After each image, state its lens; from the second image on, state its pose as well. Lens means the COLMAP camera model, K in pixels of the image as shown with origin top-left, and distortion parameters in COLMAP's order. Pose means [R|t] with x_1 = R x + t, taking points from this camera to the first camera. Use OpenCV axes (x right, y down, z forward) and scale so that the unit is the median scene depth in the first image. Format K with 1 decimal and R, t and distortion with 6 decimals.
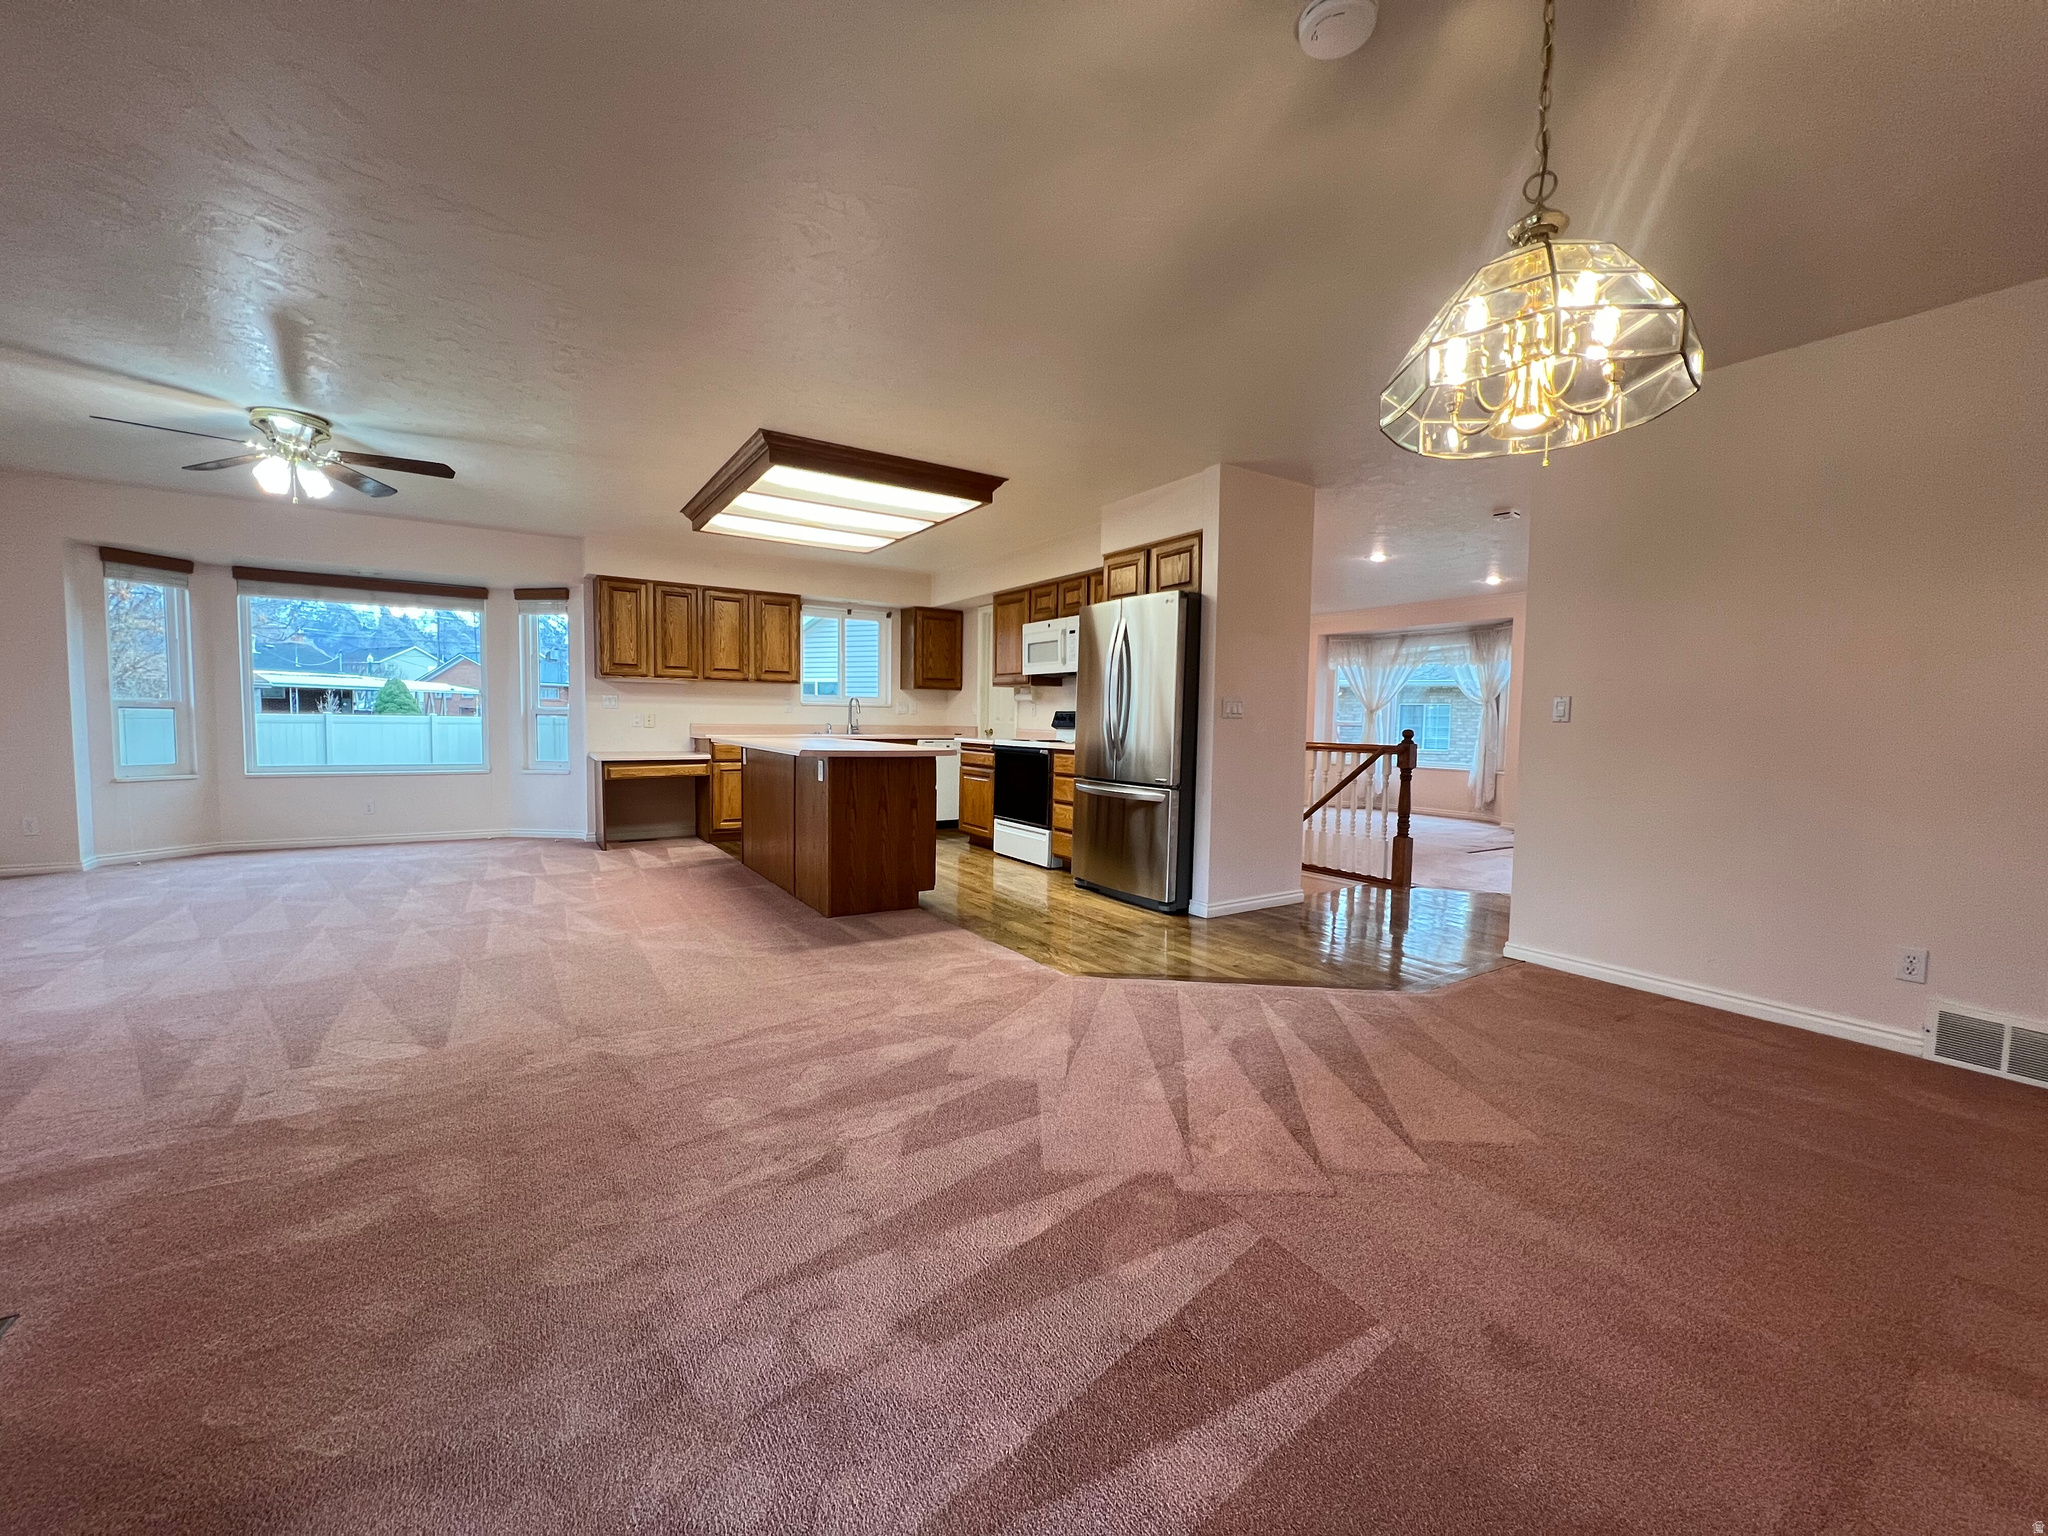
lens RADIAL K [[821.9, 0, 1028.7], [0, 821.9, 773.9], [0, 0, 1]] dist [-0.000727, -0.000205]
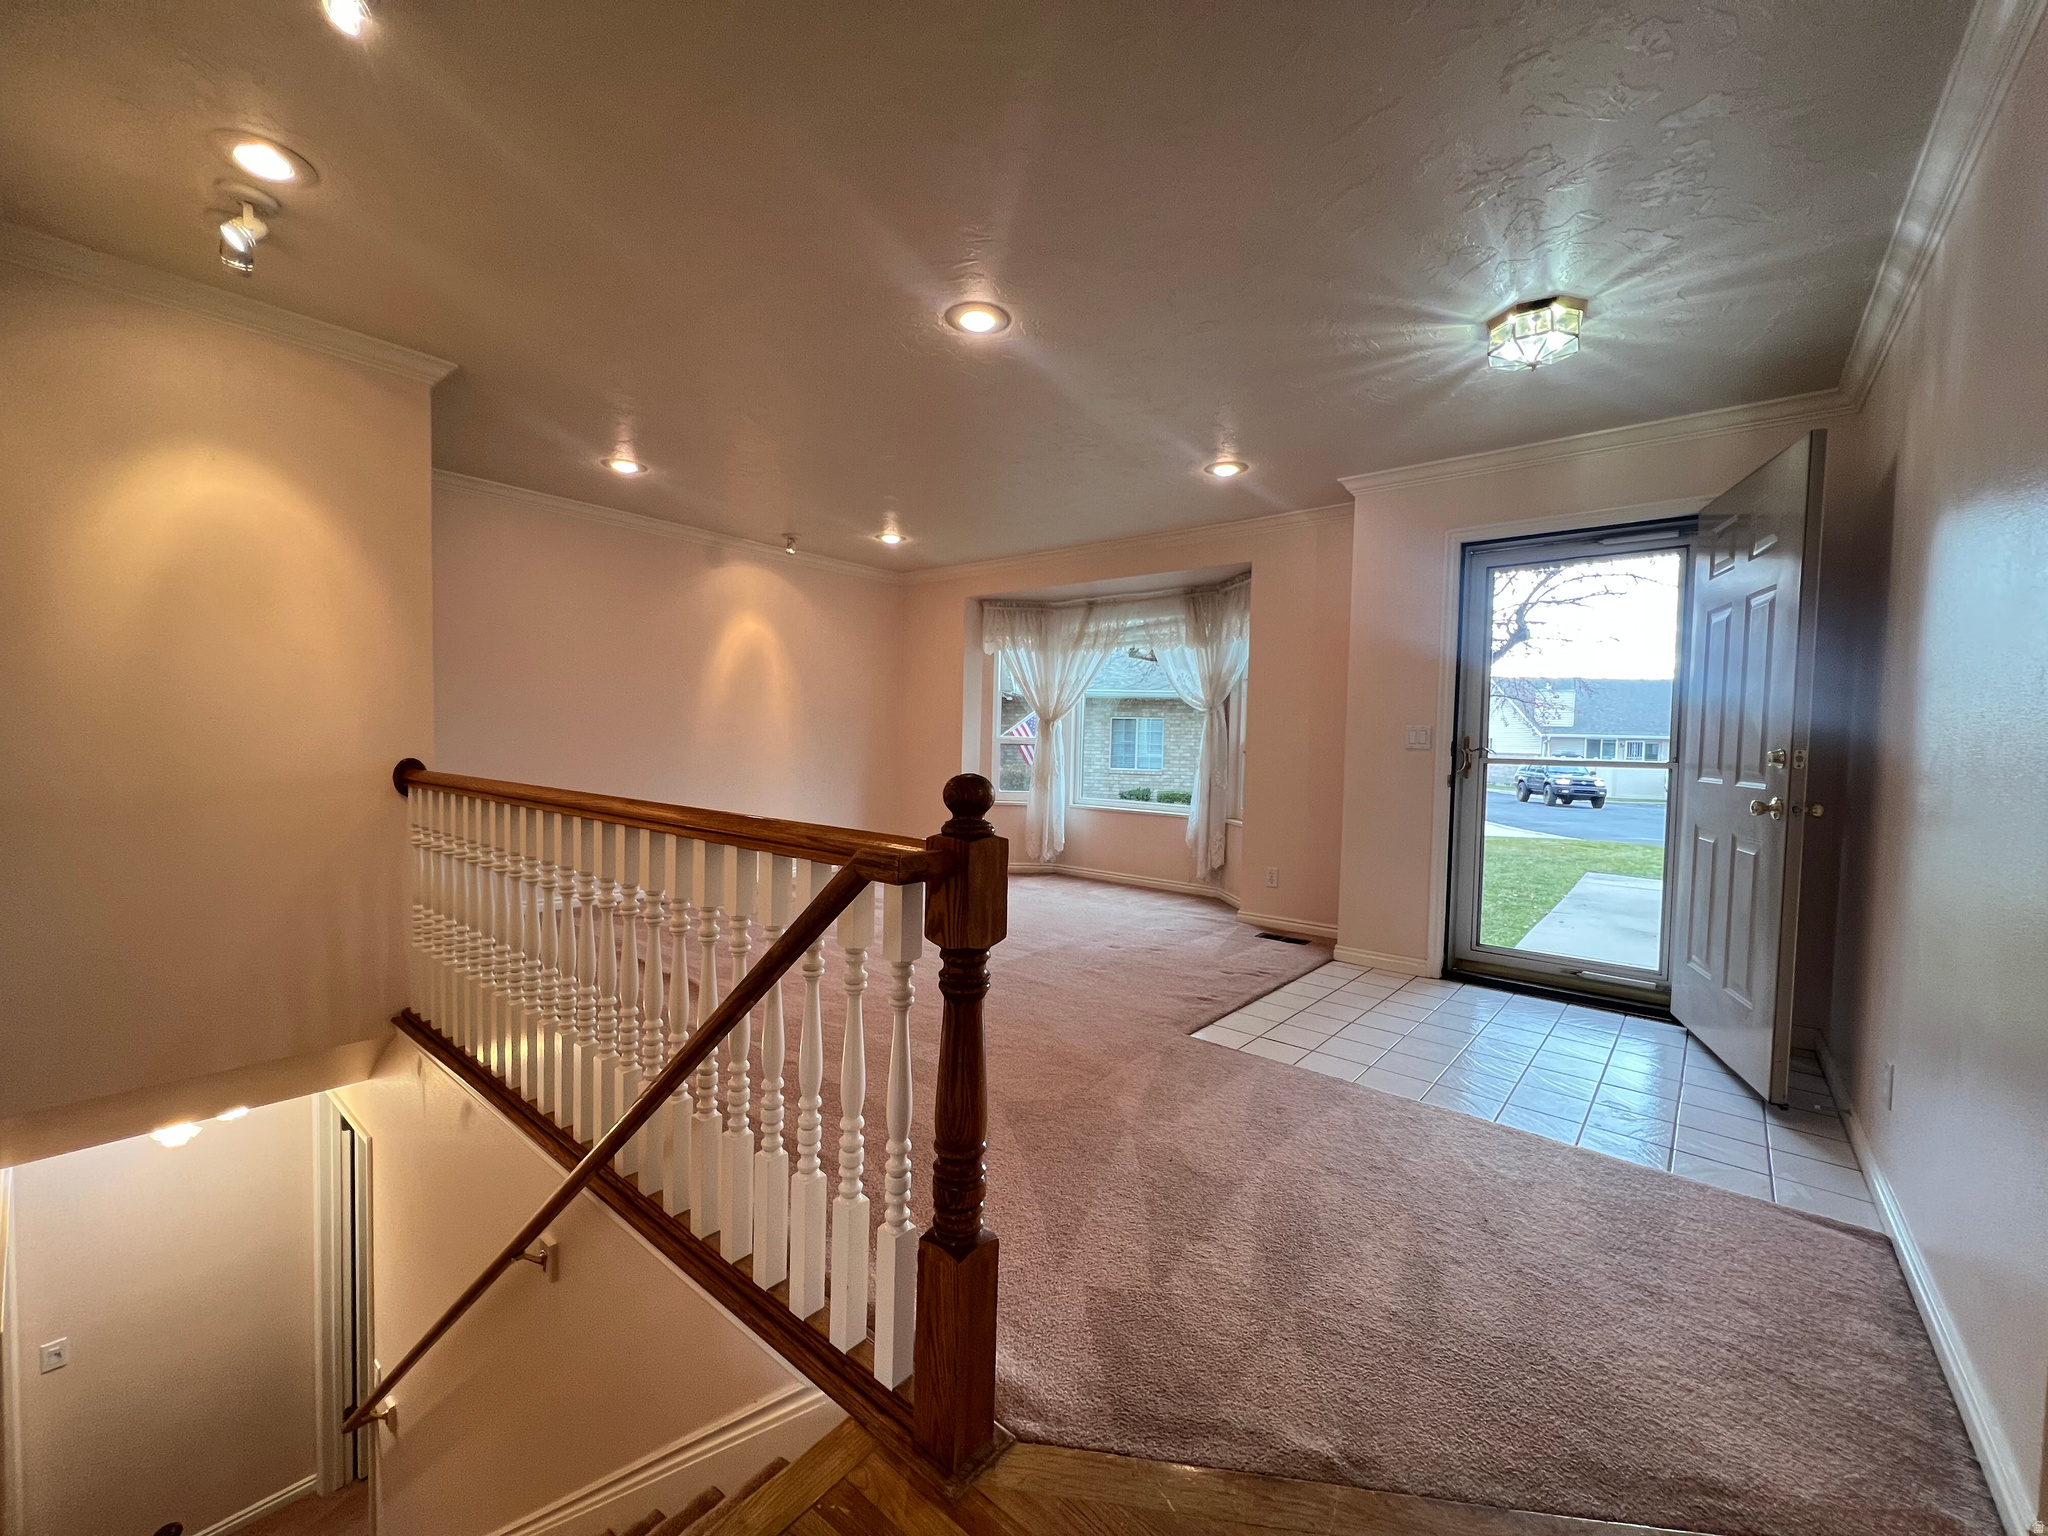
lens RADIAL K [[821.9, 0, 1028.7], [0, 821.9, 773.9], [0, 0, 1]] dist [-0.000727, -0.000205]
pose [[0.952665, -0.007273, 0.303935, 0.280754], [0.012693, 0.999794, -0.015863, -0.034743], [-0.303757, 0.018970, 0.952561, 0.534468]]
